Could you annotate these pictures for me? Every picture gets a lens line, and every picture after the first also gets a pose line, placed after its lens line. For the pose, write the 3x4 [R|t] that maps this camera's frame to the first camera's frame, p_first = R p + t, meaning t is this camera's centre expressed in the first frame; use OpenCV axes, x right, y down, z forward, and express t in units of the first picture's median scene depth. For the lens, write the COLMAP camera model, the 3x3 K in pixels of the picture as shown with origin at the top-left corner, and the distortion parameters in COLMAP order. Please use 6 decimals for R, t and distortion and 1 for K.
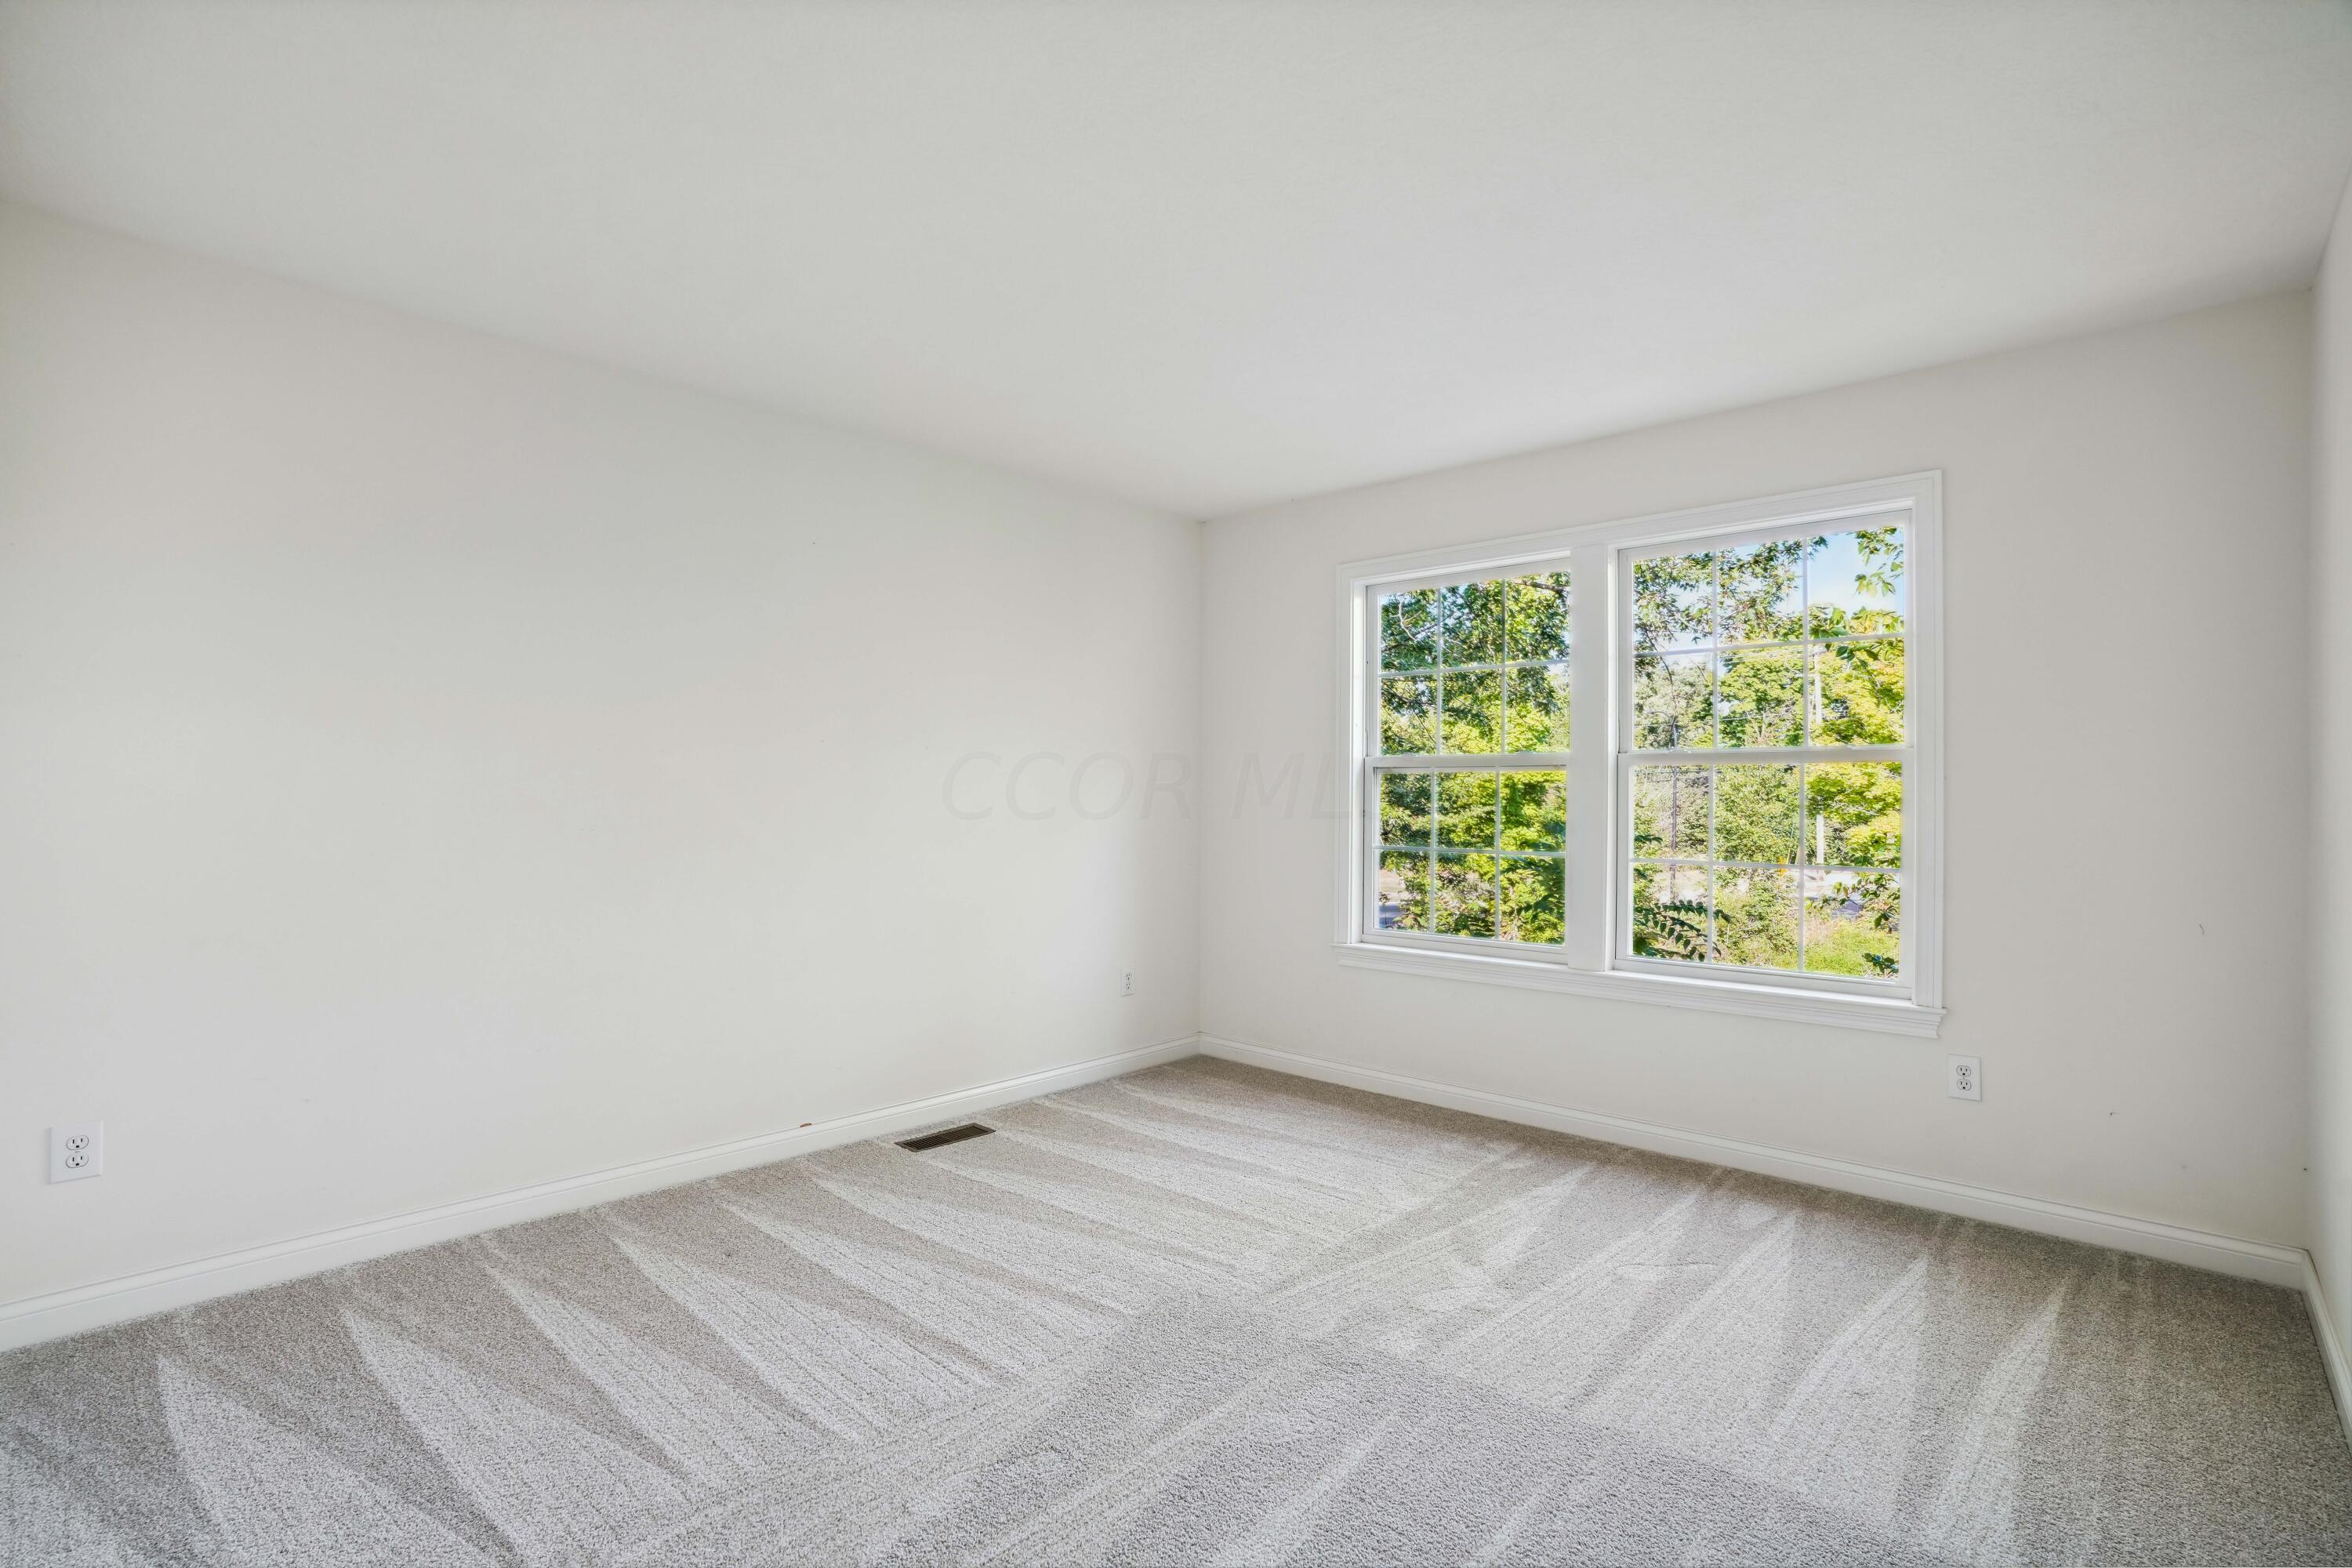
lens RADIAL K [[1090.9, 0, 1175.1], [0, 1090.9, 793.6], [0, 0, 1]] dist [-0.024186, 0.001253]
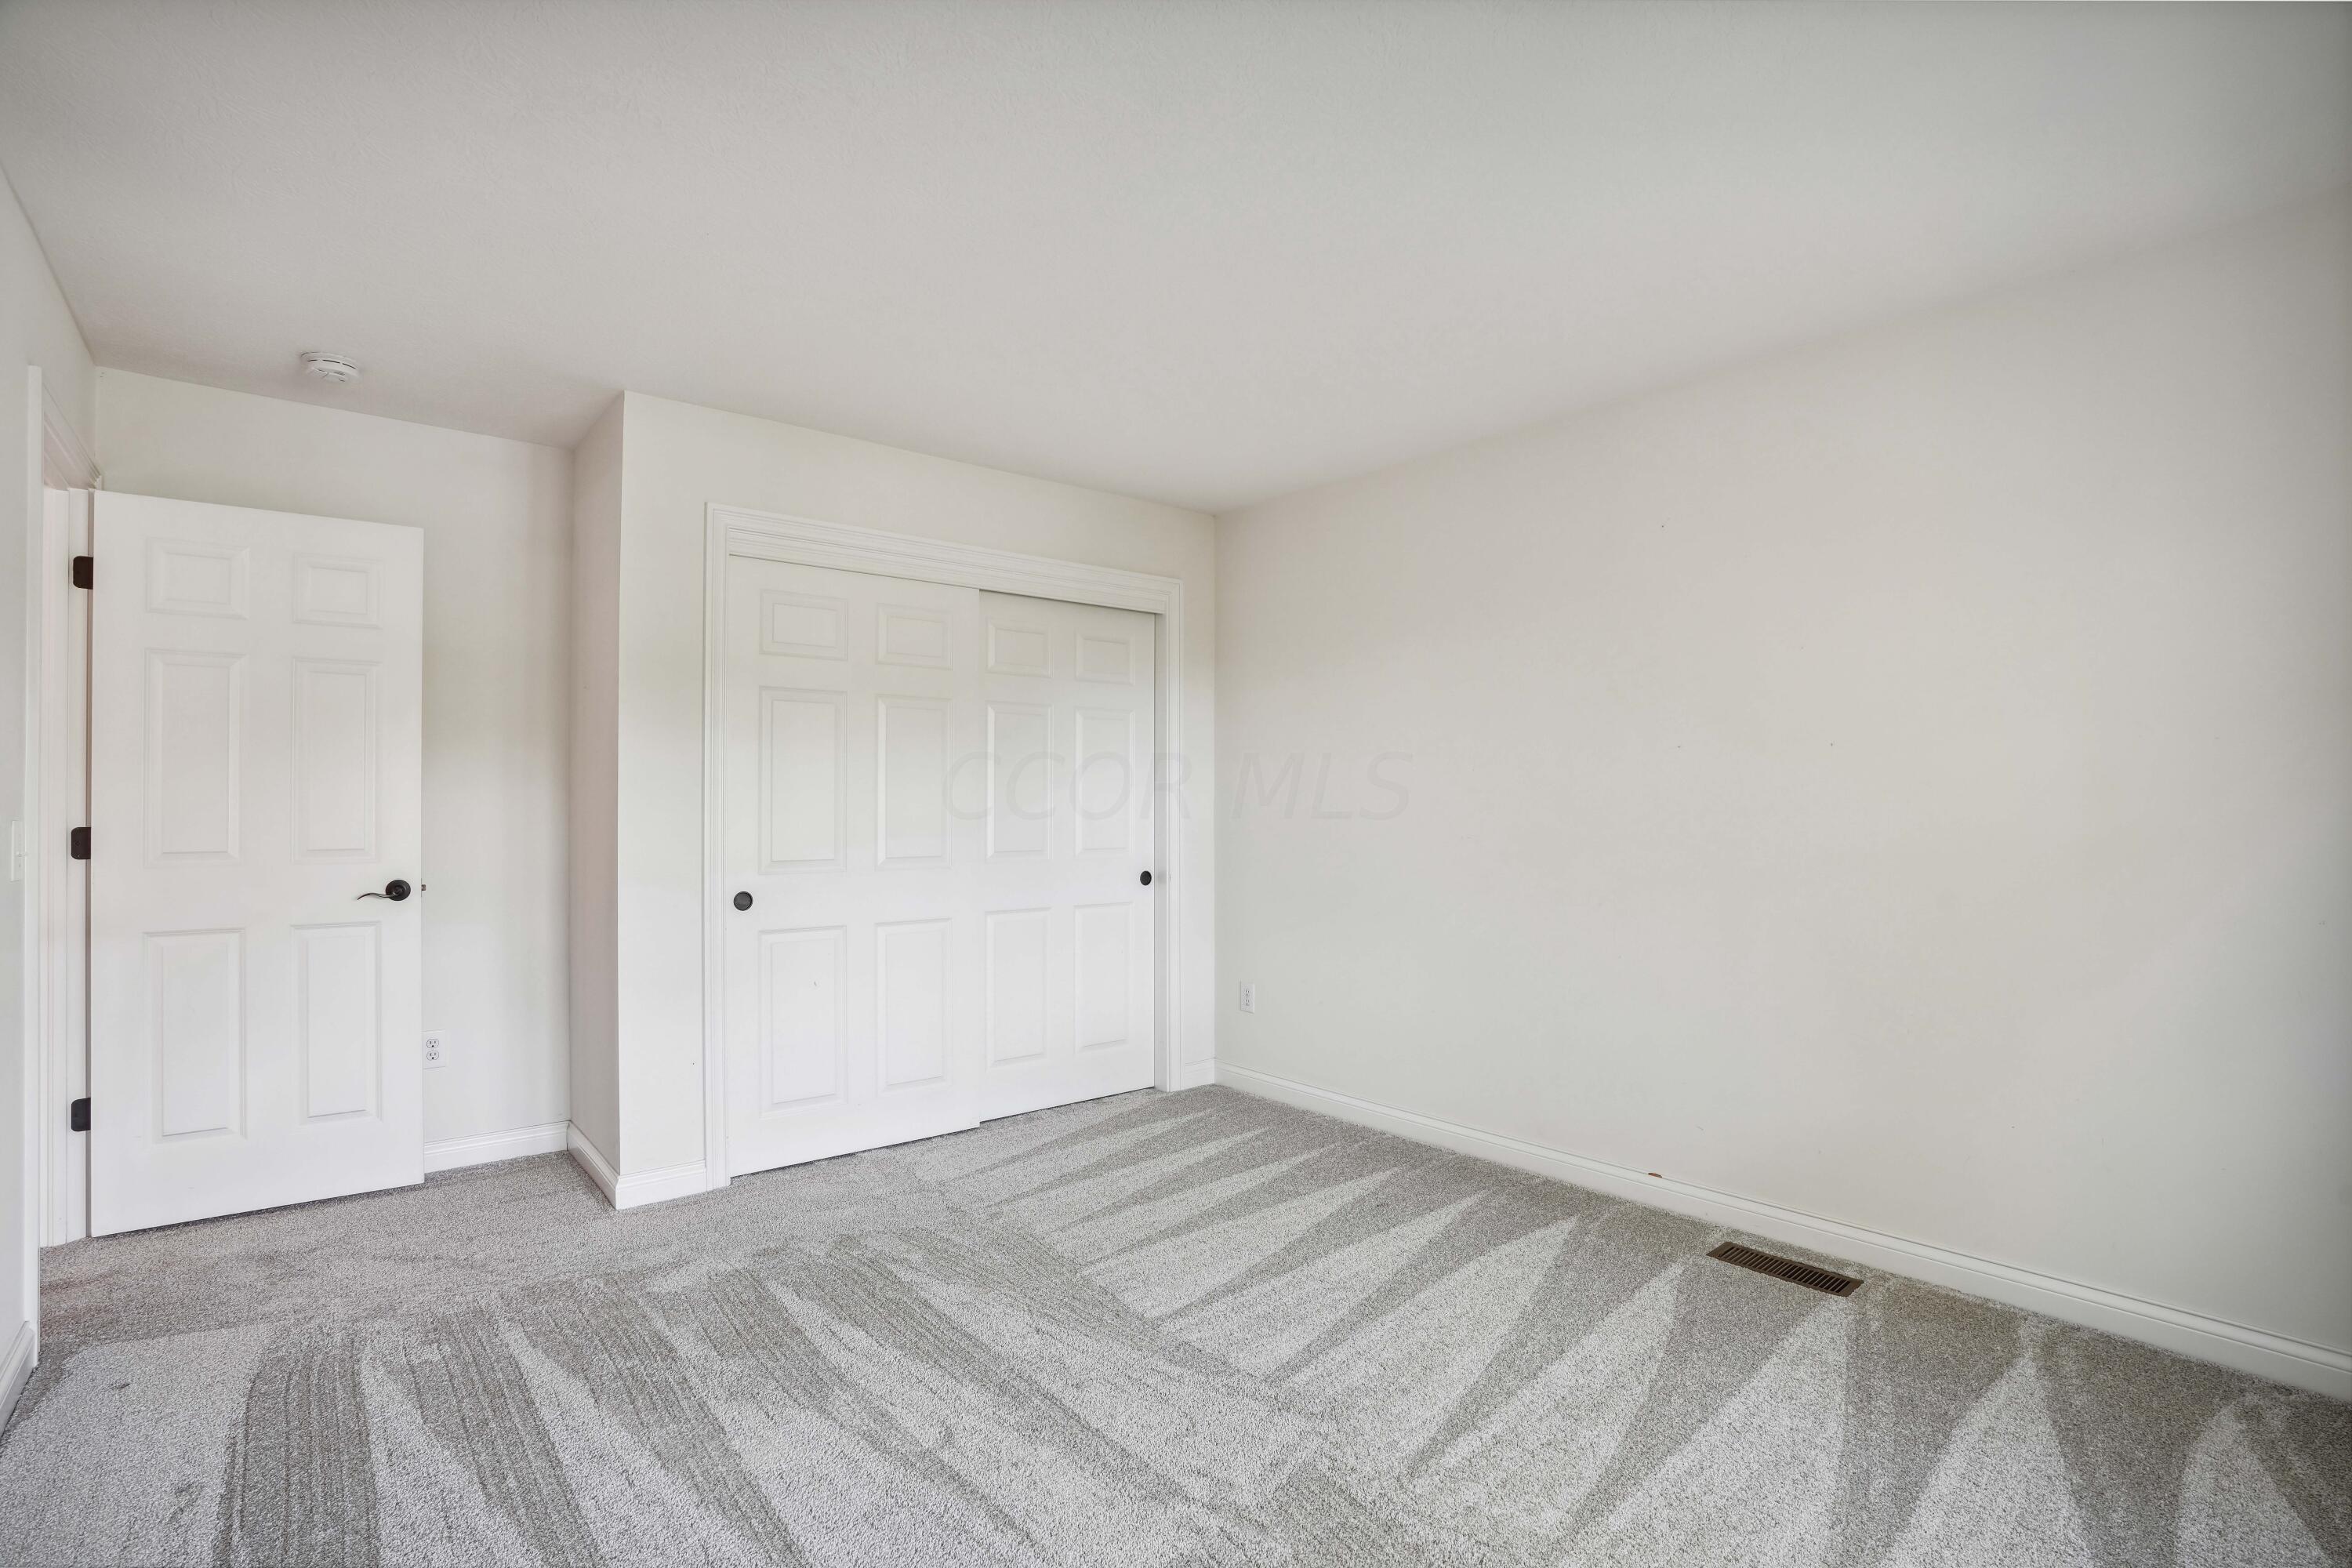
lens RADIAL K [[1090.9, 0, 1175.8], [0, 1090.9, 795.4], [0, 0, 1]] dist [-0.024186, 0.001253]
pose [[-0.123117, -0.022618, -0.992134, 0.690685], [0.007400, 0.999692, -0.023709, 0.010486], [0.992365, -0.010261, -0.122912, 0.821817]]
